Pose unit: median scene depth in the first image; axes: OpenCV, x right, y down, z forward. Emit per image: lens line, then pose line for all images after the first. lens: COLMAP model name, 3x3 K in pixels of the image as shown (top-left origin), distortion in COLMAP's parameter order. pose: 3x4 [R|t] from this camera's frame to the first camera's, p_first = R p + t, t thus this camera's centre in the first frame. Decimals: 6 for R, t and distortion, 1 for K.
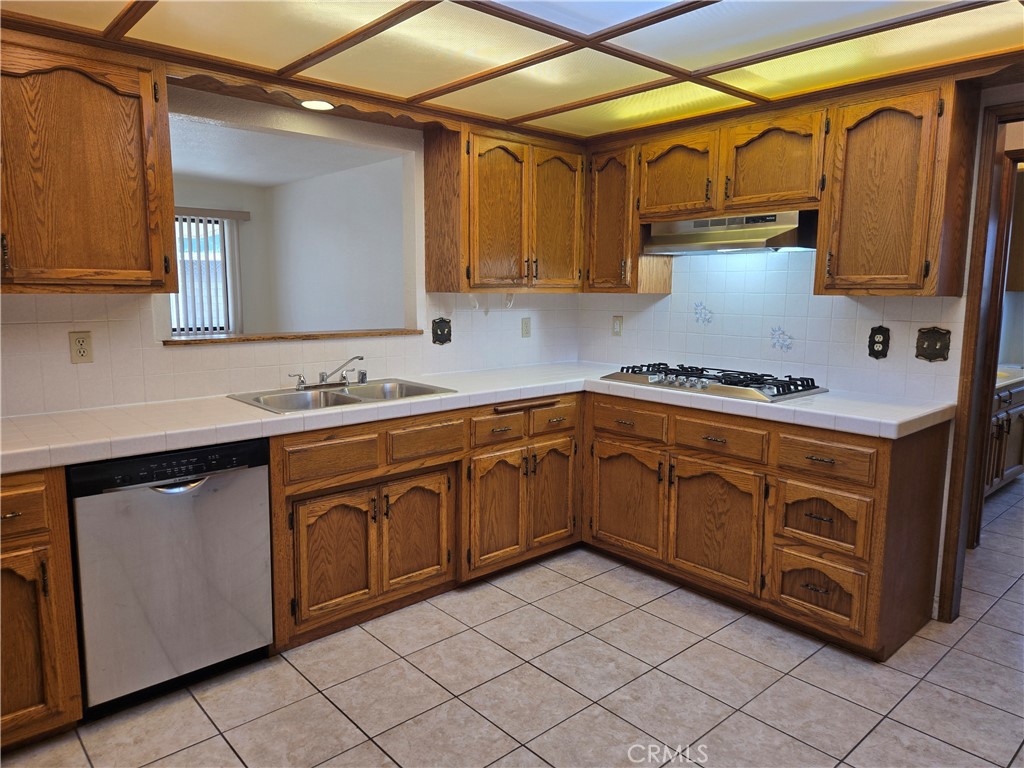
lens RADIAL K [[687.9, 0, 500.8], [0, 687.9, 378.3], [0, 0, 1]] dist [0.065820, -0.052000]
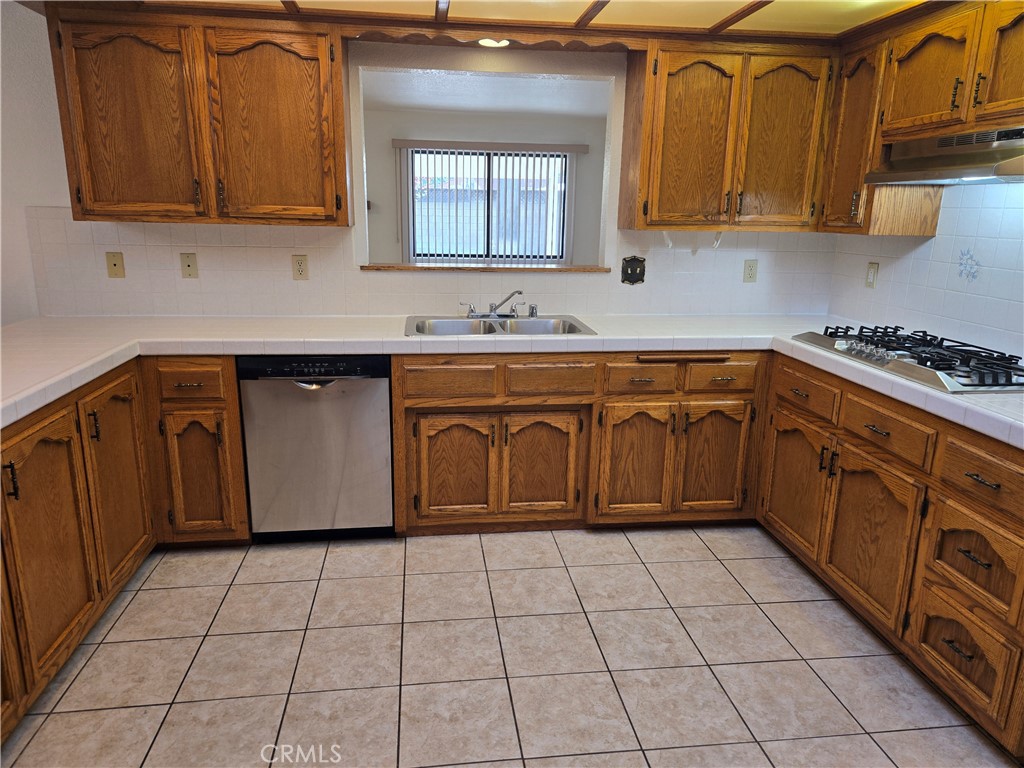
lens RADIAL K [[687.9, 0, 508.0], [0, 687.9, 380.1], [0, 0, 1]] dist [0.065820, -0.052000]
pose [[0.829209, 0.143197, -0.540284, 0.402027], [-0.087163, 0.987928, 0.128067, -0.033167], [0.552100, -0.059102, 0.831680, 0.127989]]
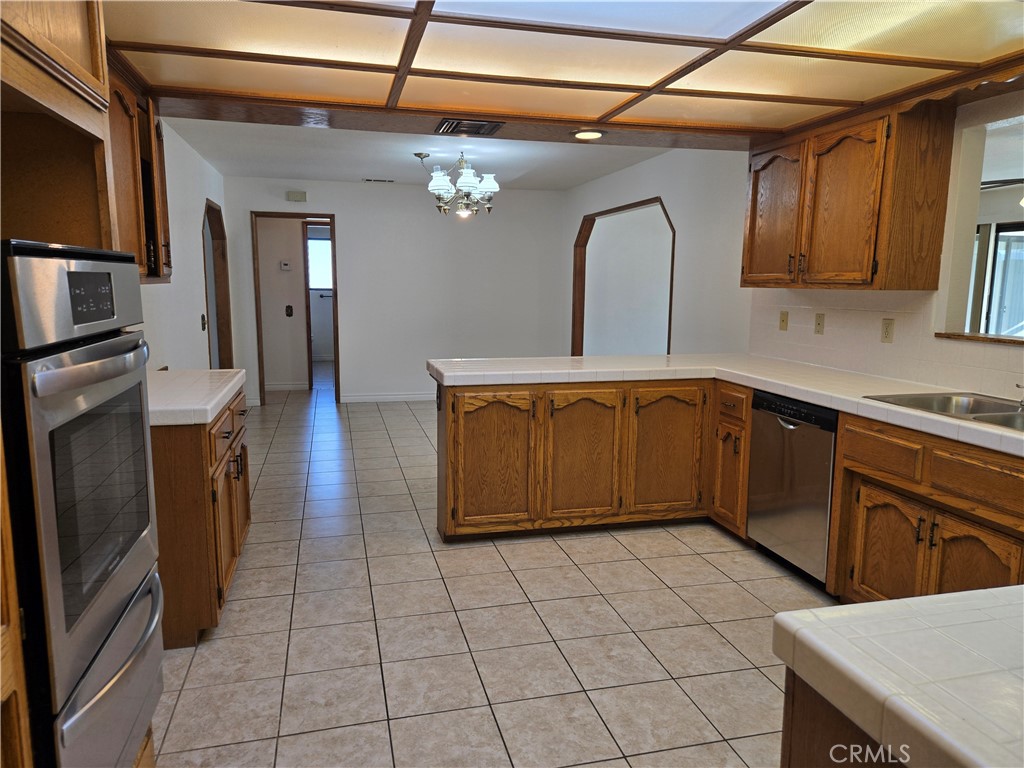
lens RADIAL K [[687.9, 0, 505.2], [0, 687.9, 382.2], [0, 0, 1]] dist [0.065820, -0.052000]
pose [[-0.454493, 0.120804, -0.882521, 0.851263], [-0.131292, 0.970854, 0.200510, -0.111235], [0.881021, 0.206998, -0.425386, 0.871653]]
